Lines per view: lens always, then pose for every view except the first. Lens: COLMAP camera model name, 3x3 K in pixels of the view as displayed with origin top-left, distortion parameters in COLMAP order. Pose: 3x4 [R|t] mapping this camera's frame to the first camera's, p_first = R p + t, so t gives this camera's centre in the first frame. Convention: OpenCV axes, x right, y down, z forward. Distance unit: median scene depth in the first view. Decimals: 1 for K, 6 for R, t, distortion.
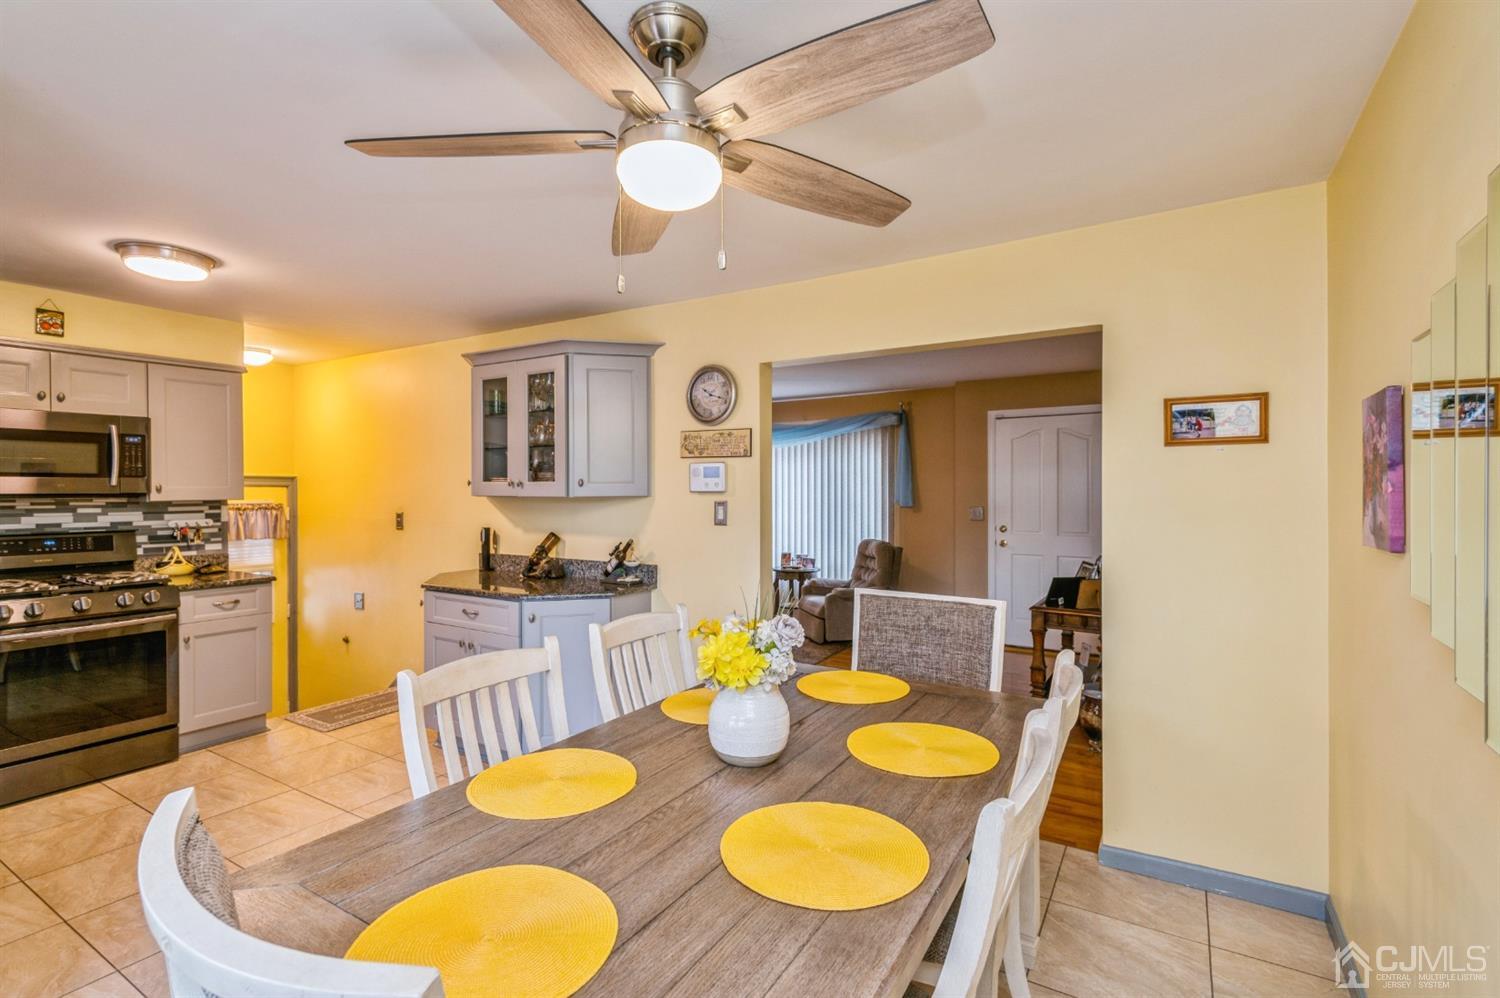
lens RADIAL K [[704.3, 0, 755.3], [0, 704.3, 494.7], [0, 0, 1]] dist [0.018272, -0.008270]
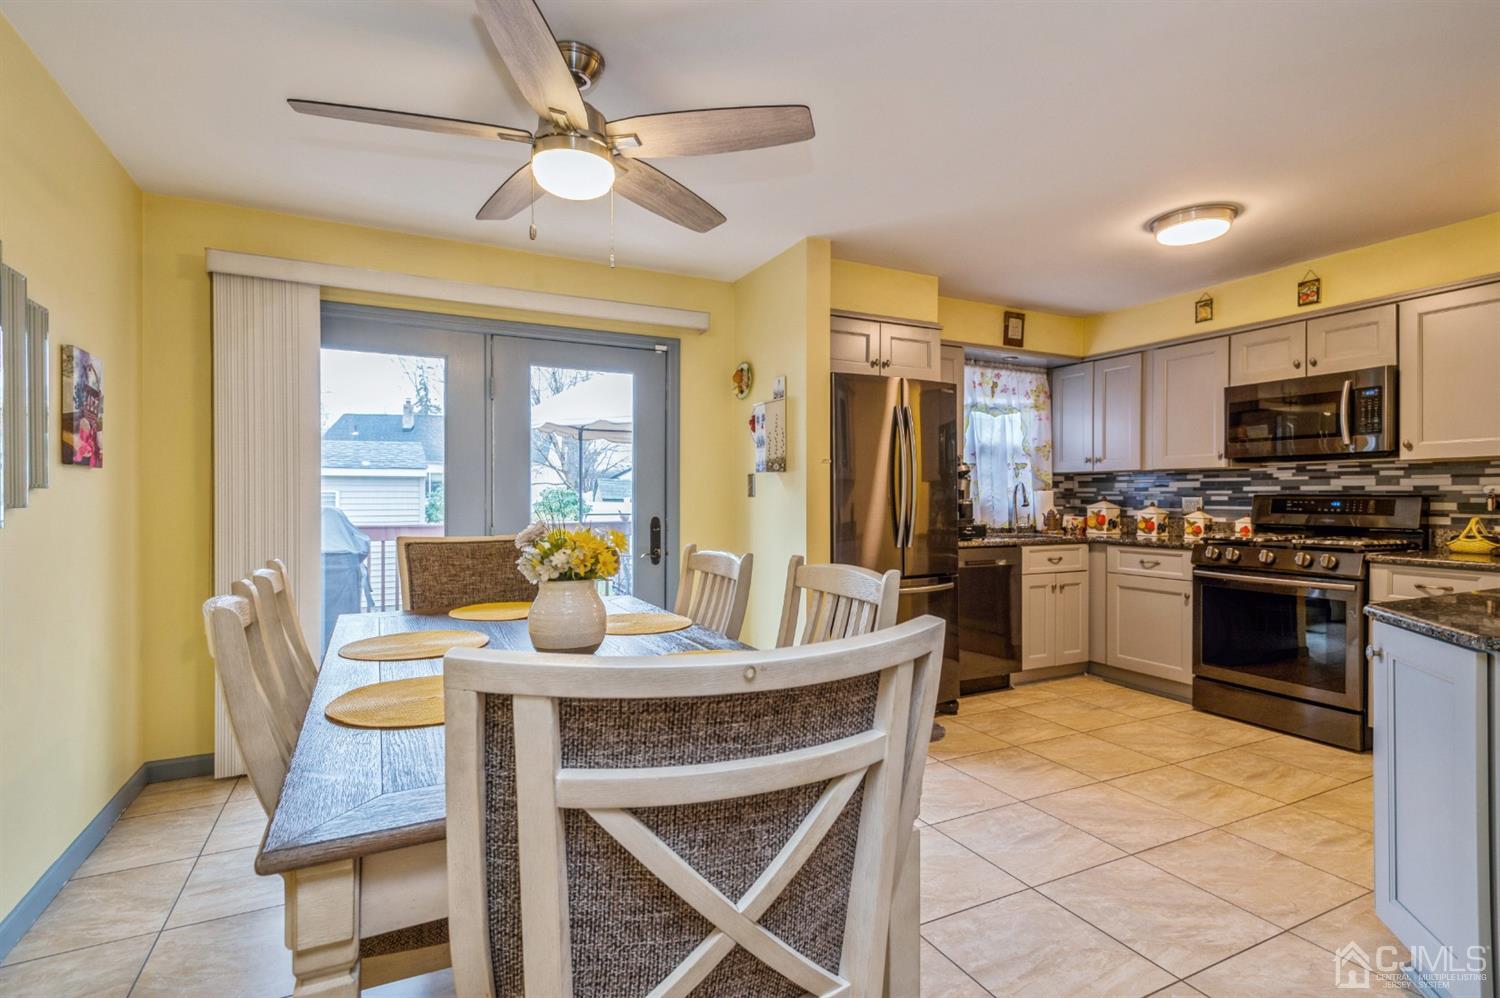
lens RADIAL K [[704.3, 0, 749.9], [0, 704.3, 500.3], [0, 0, 1]] dist [0.018272, -0.008270]
pose [[-0.530345, 0.003122, -0.847776, 0.312336], [-0.008952, 0.999917, 0.009283, 0.057530], [0.847734, 0.012513, -0.530273, 0.785404]]
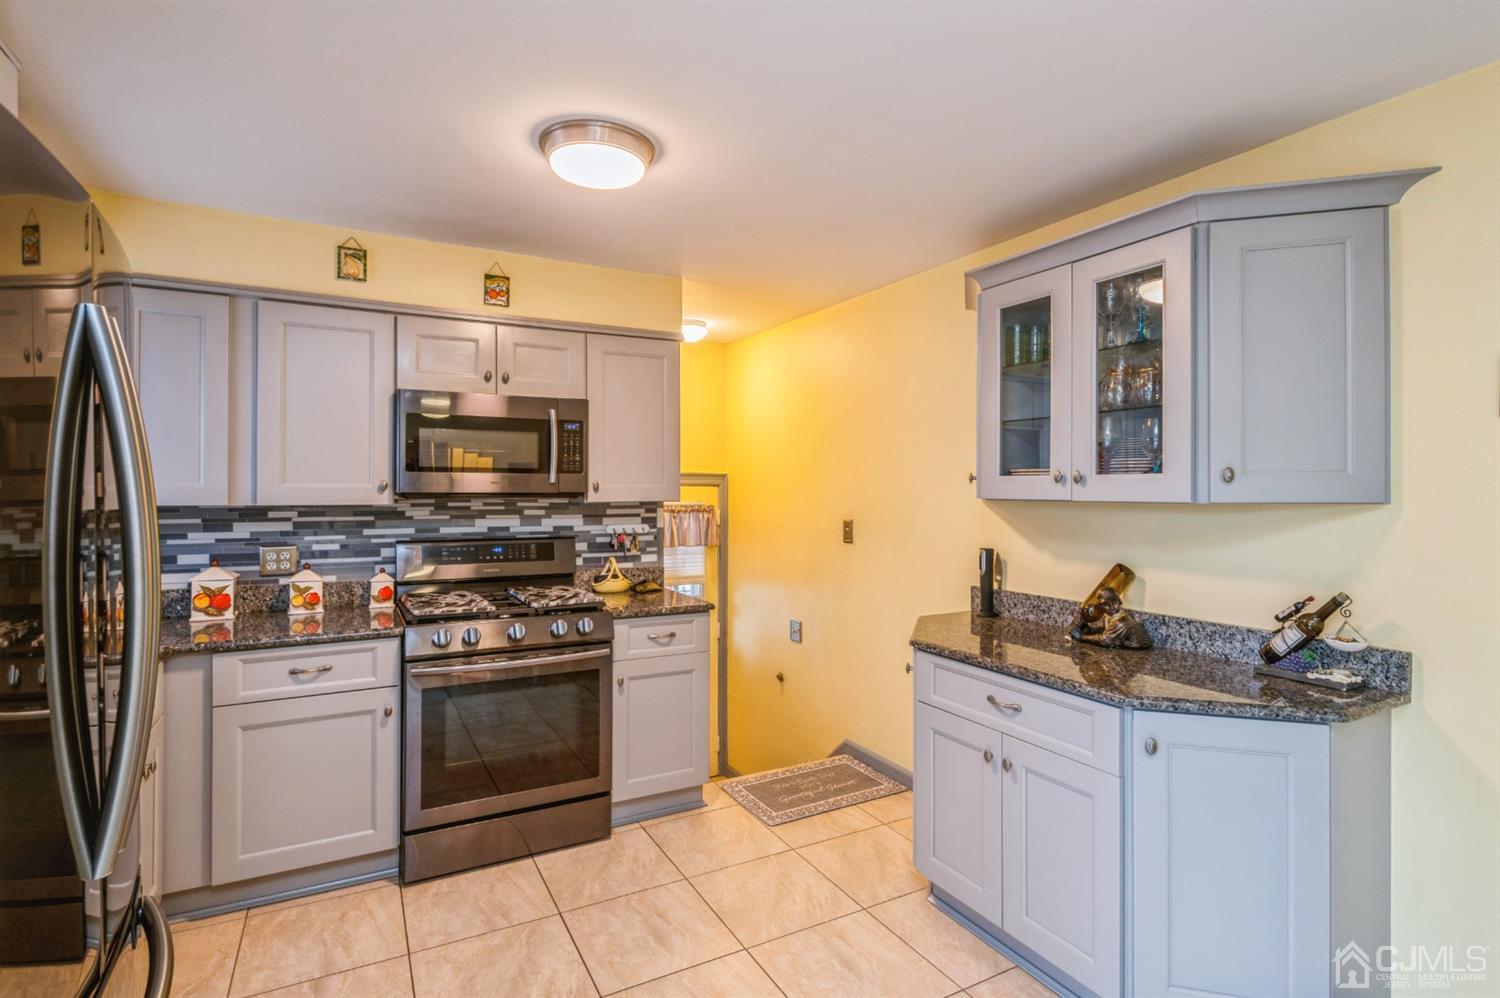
lens RADIAL K [[749.1, 0, 743.0], [0, 749.1, 486.0], [0, 0, 1]] dist [0.010153, -0.000528]
pose [[0.862827, -0.000597, -0.505499, -0.262958], [-0.006050, 0.999915, -0.011508, -0.000816], [0.505463, 0.012987, 0.862750, 0.347628]]
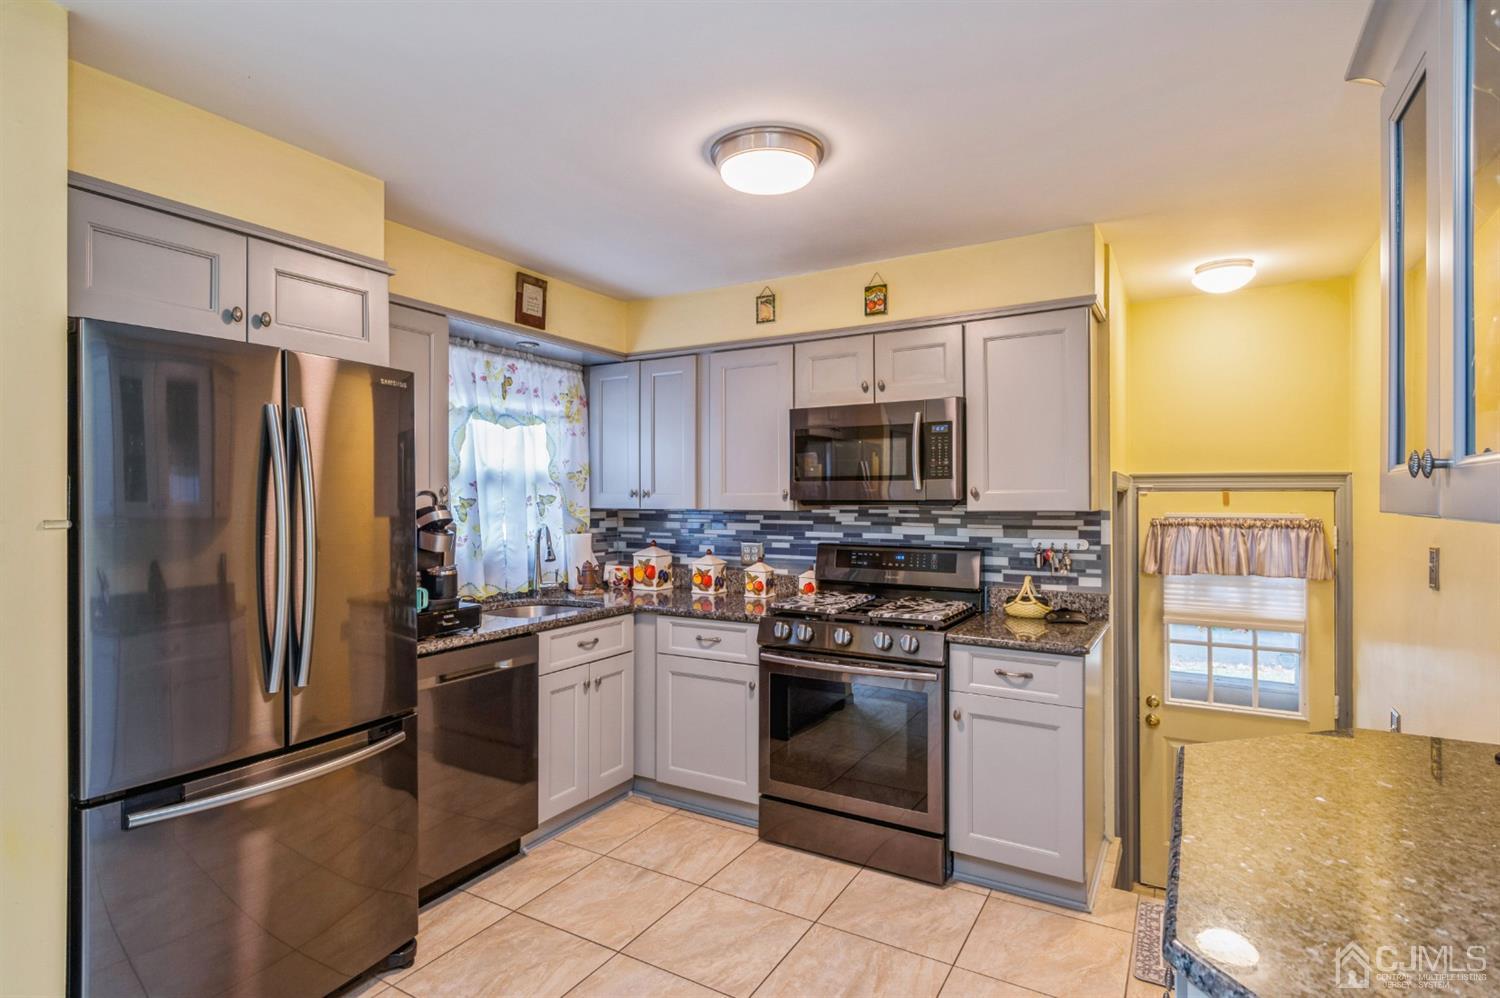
lens RADIAL K [[749.1, 0, 742.7], [0, 749.1, 496.2], [0, 0, 1]] dist [0.010153, -0.000528]
pose [[0.016467, -0.004935, -0.999852, -0.083551], [-0.007780, 0.999957, -0.005063, -0.000226], [0.999834, 0.007862, 0.016428, 0.754891]]
